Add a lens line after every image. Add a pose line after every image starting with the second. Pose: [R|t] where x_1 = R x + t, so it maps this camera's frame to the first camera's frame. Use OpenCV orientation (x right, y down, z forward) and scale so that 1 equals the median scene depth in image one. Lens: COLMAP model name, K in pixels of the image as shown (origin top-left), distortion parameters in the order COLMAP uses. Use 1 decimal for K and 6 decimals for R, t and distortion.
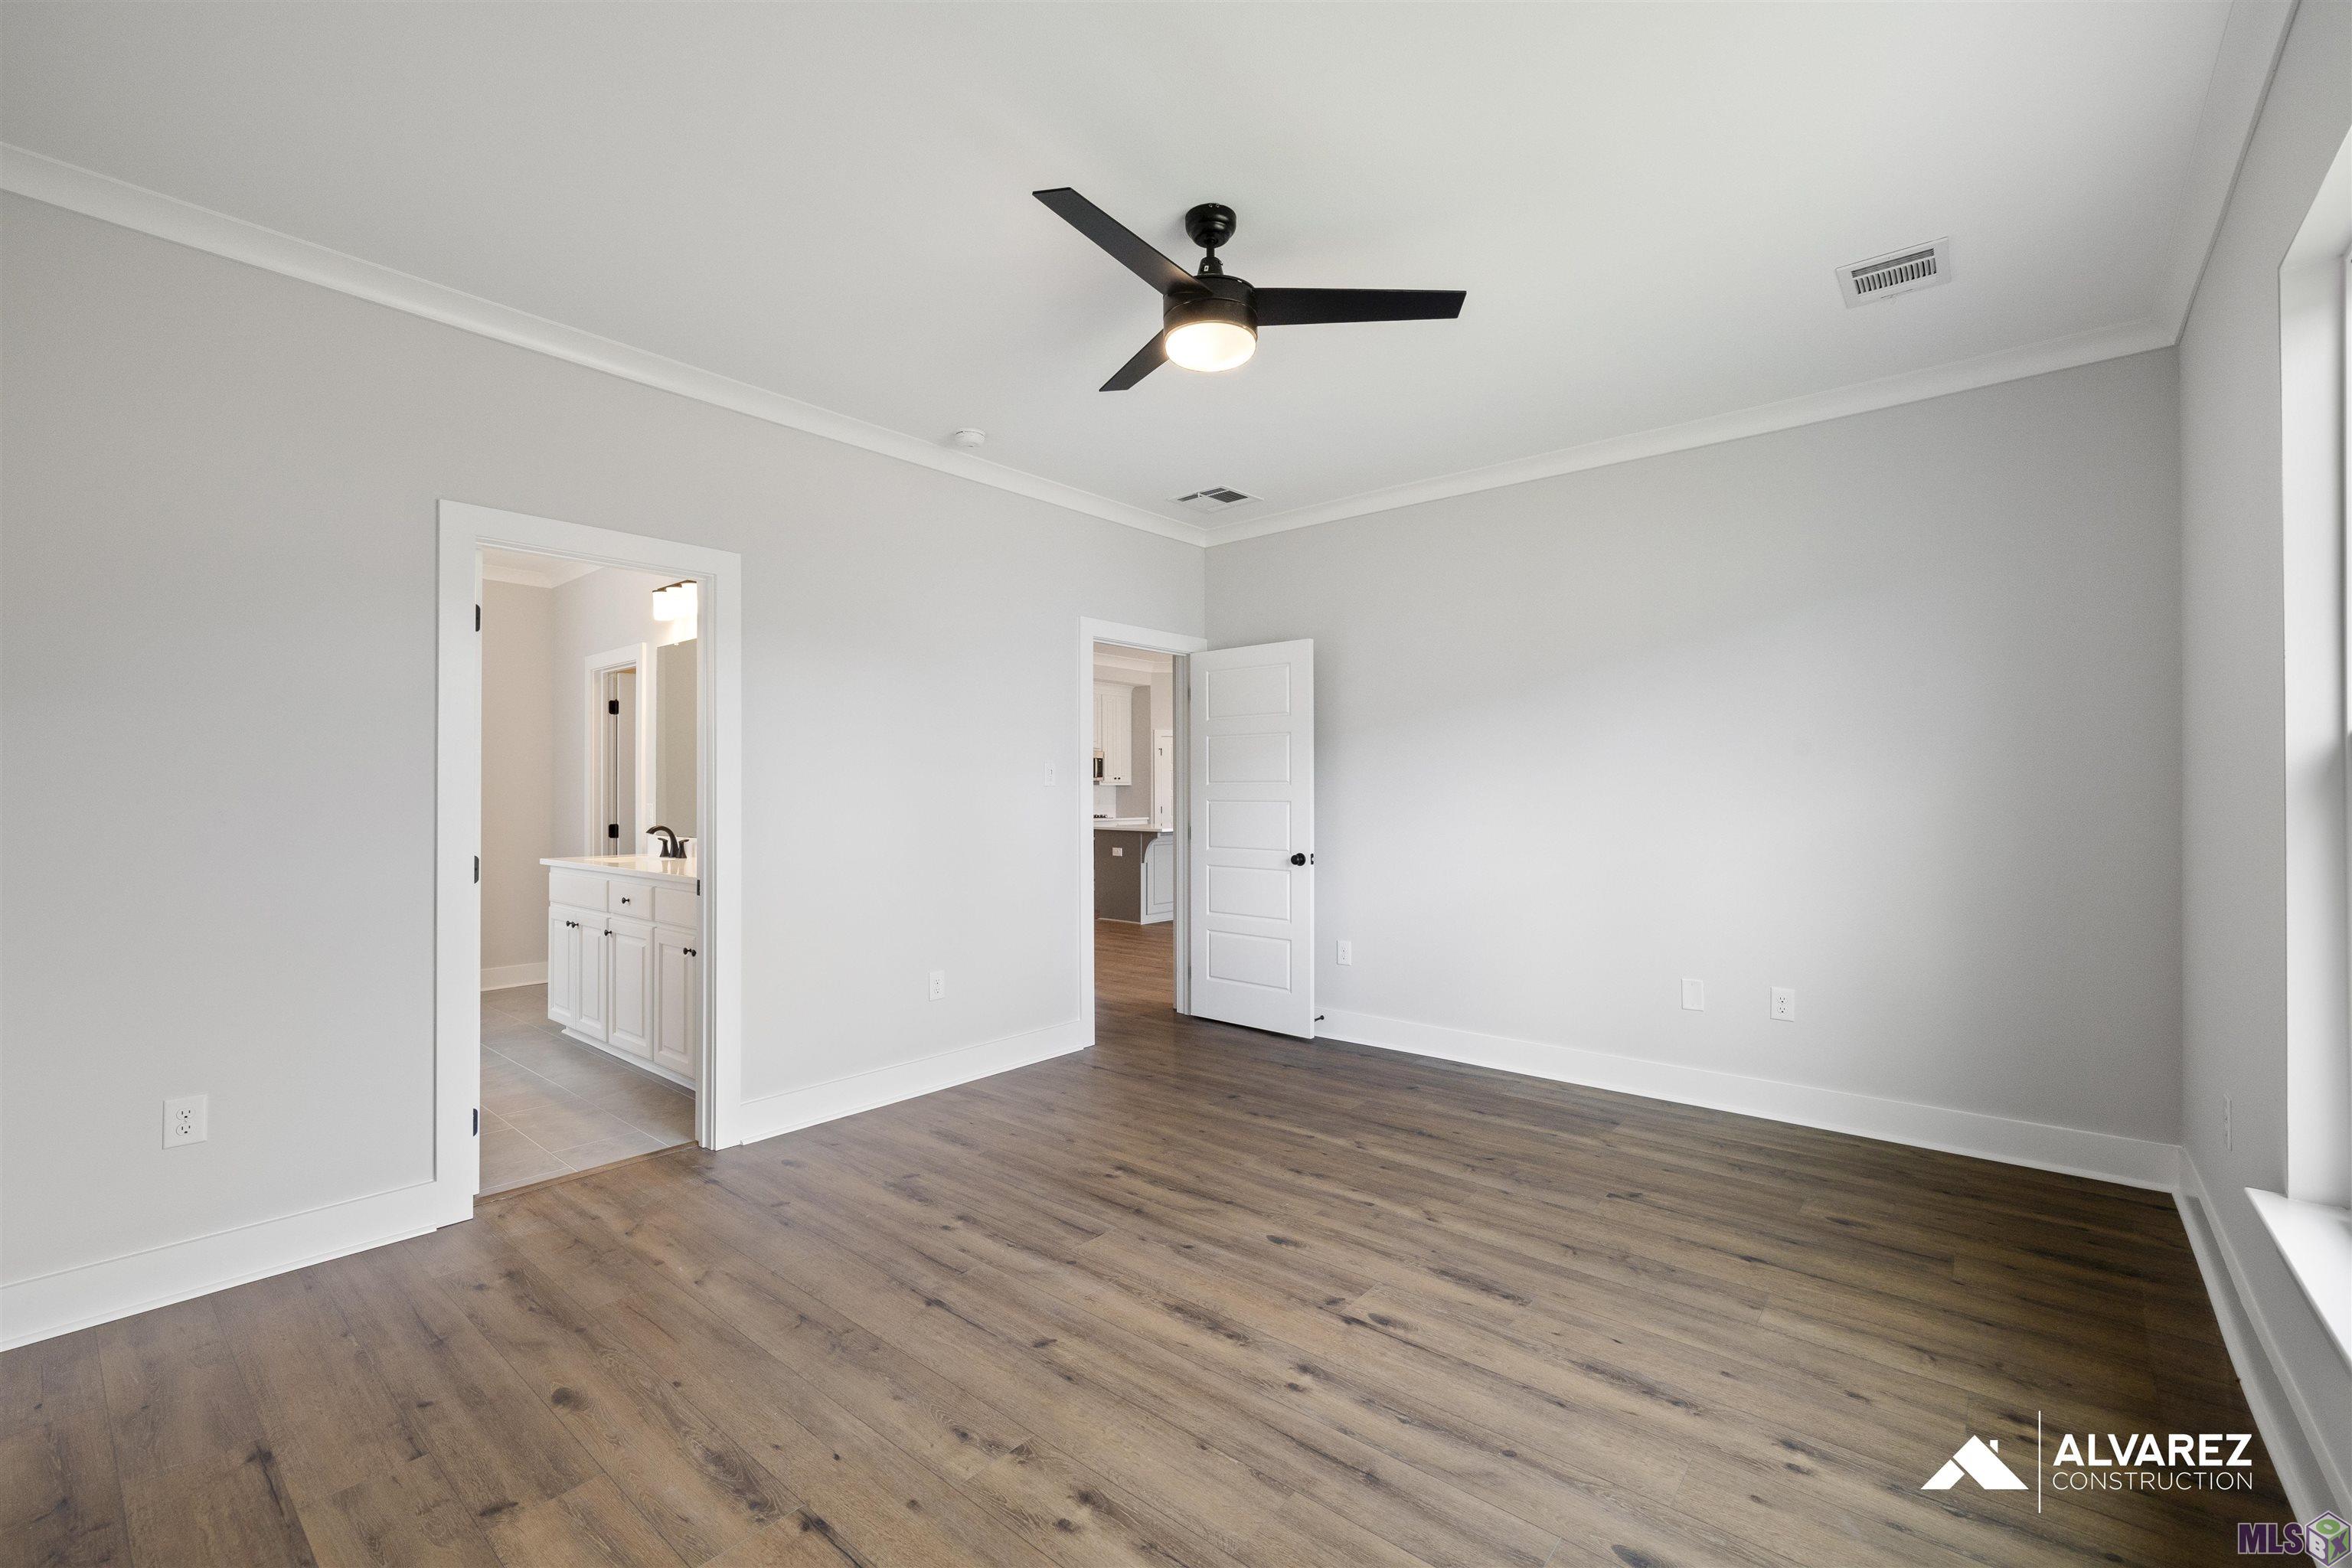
lens RADIAL K [[964.1, 0, 1176.0], [0, 964.1, 784.0], [0, 0, 1]] dist [-0.001156, -0.000069]
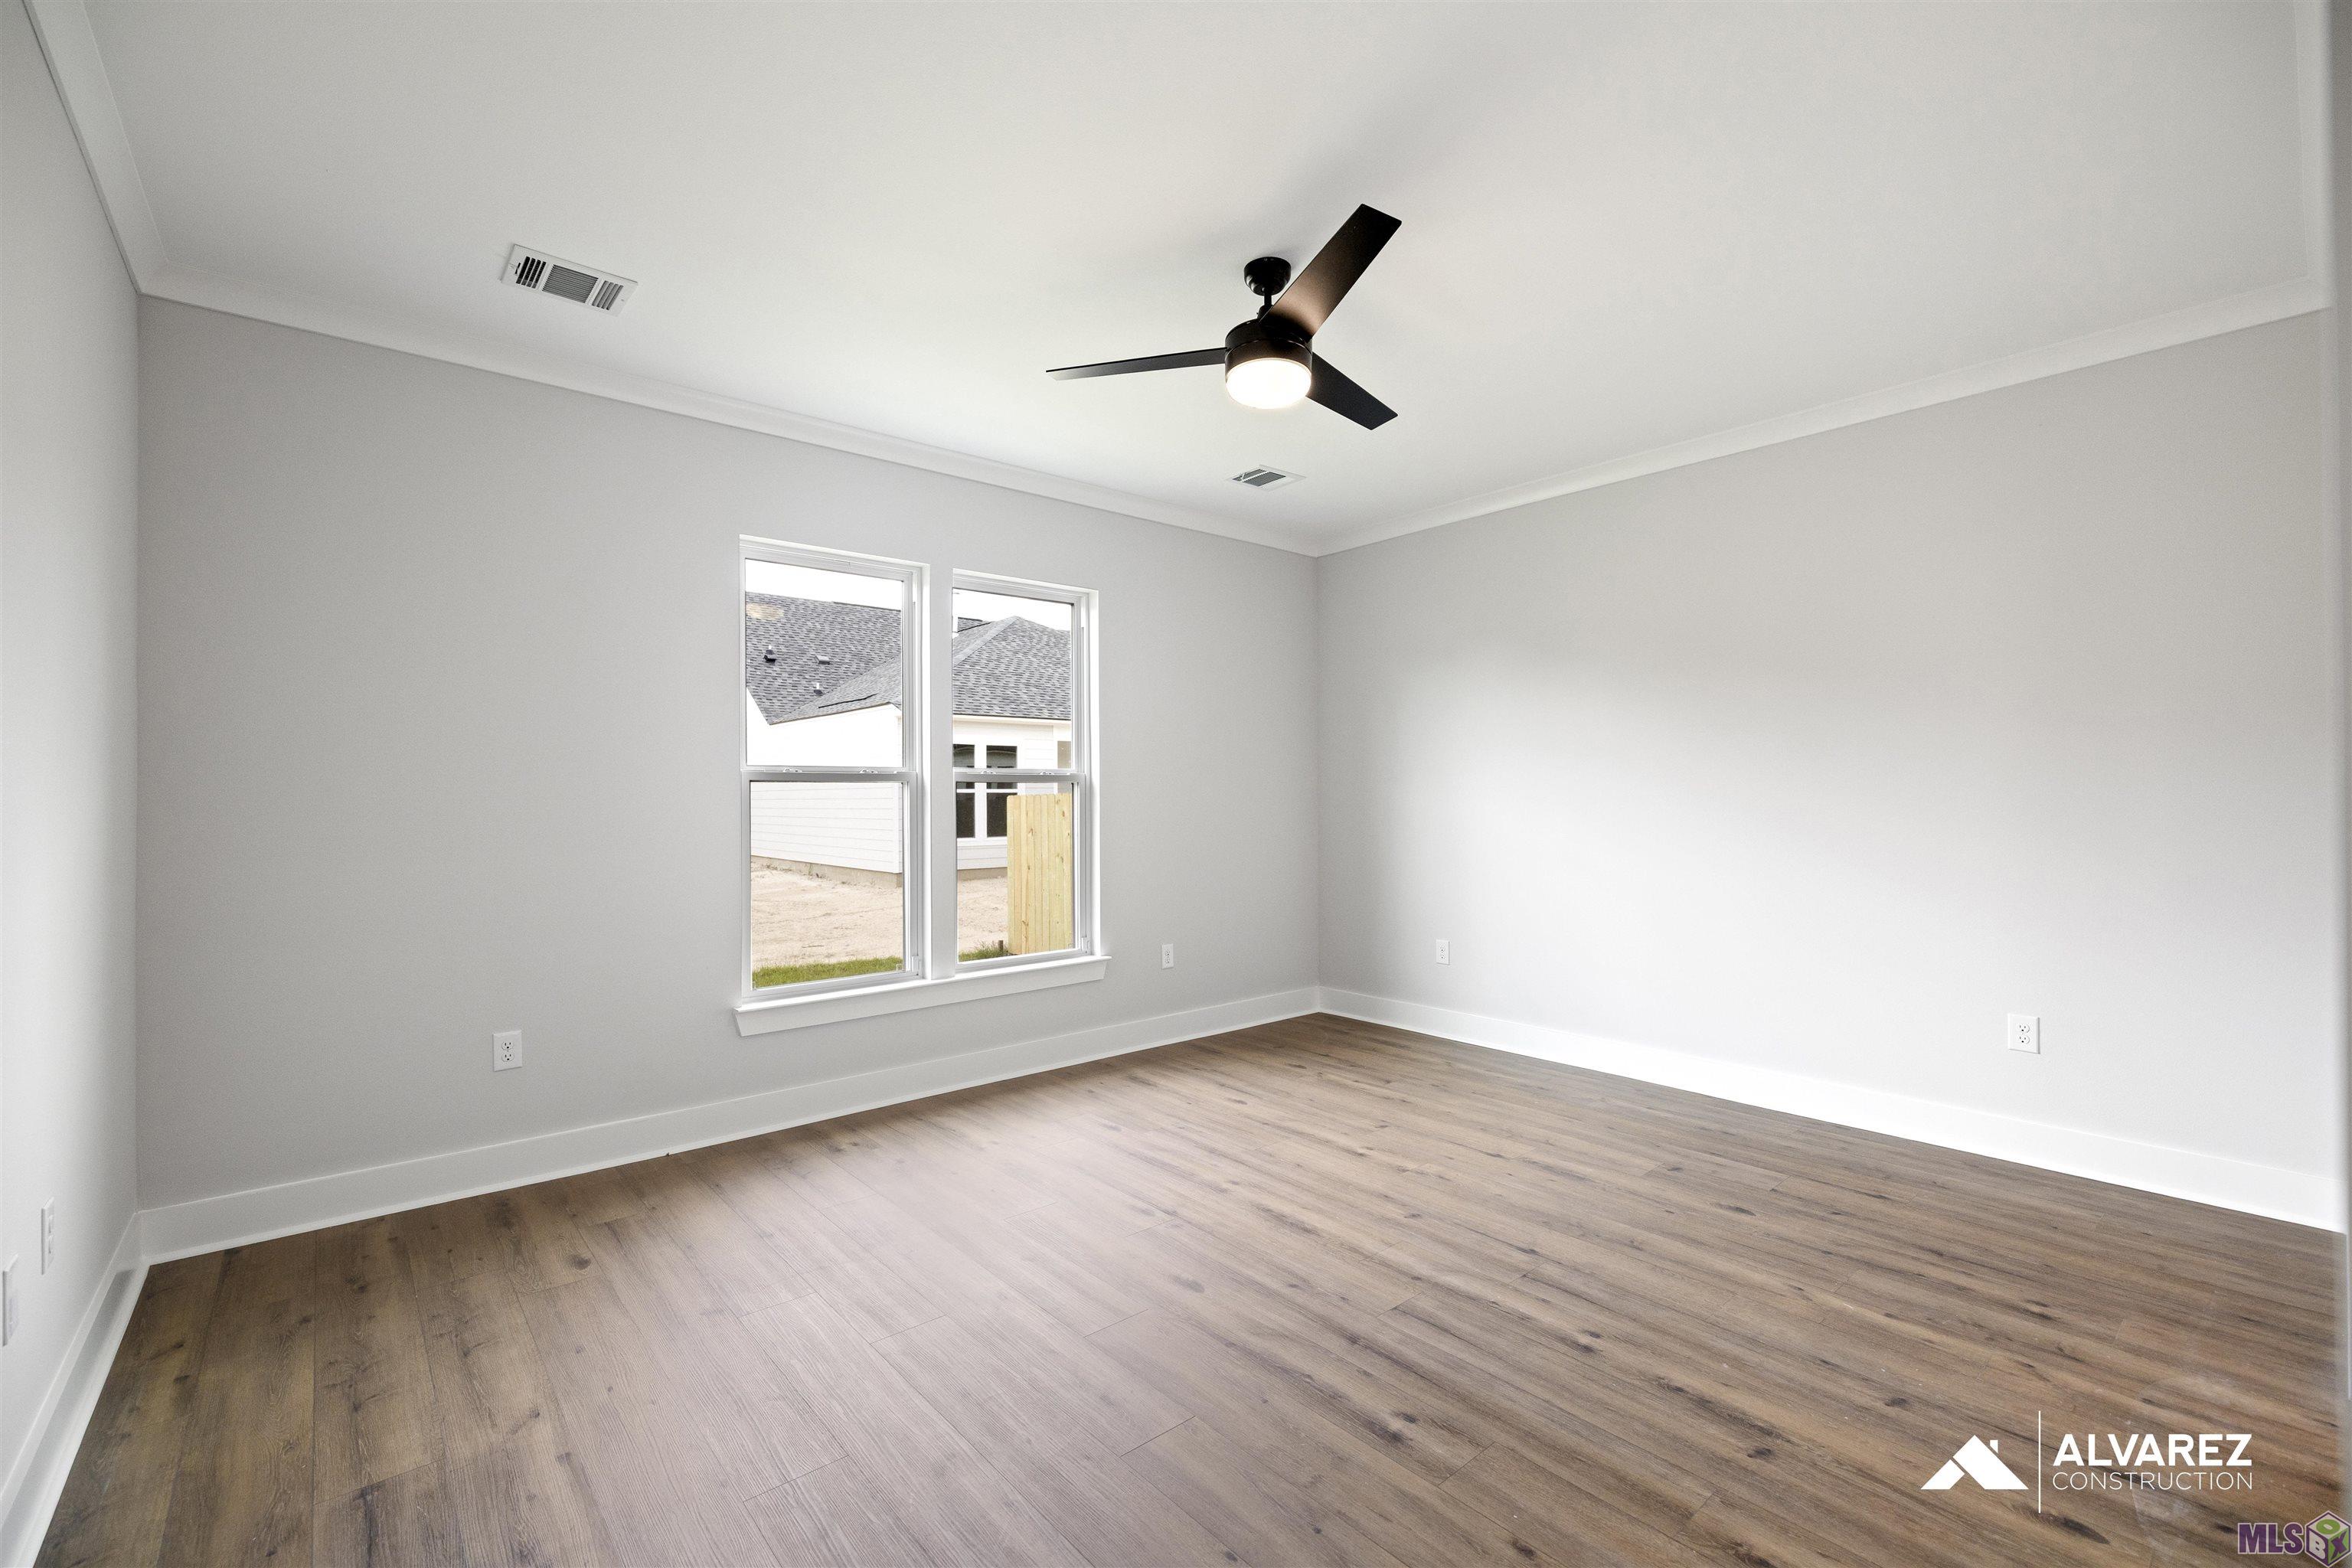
lens RADIAL K [[985.3, 0, 1176.0], [0, 985.3, 784.0], [0, 0, 1]] dist [0.000249, 0.000089]
pose [[-0.987022, 0.010355, 0.160251, -0.034621], [0.007701, 0.999823, -0.017179, 0.014077], [-0.160401, -0.015722, -0.986927, 2.075685]]
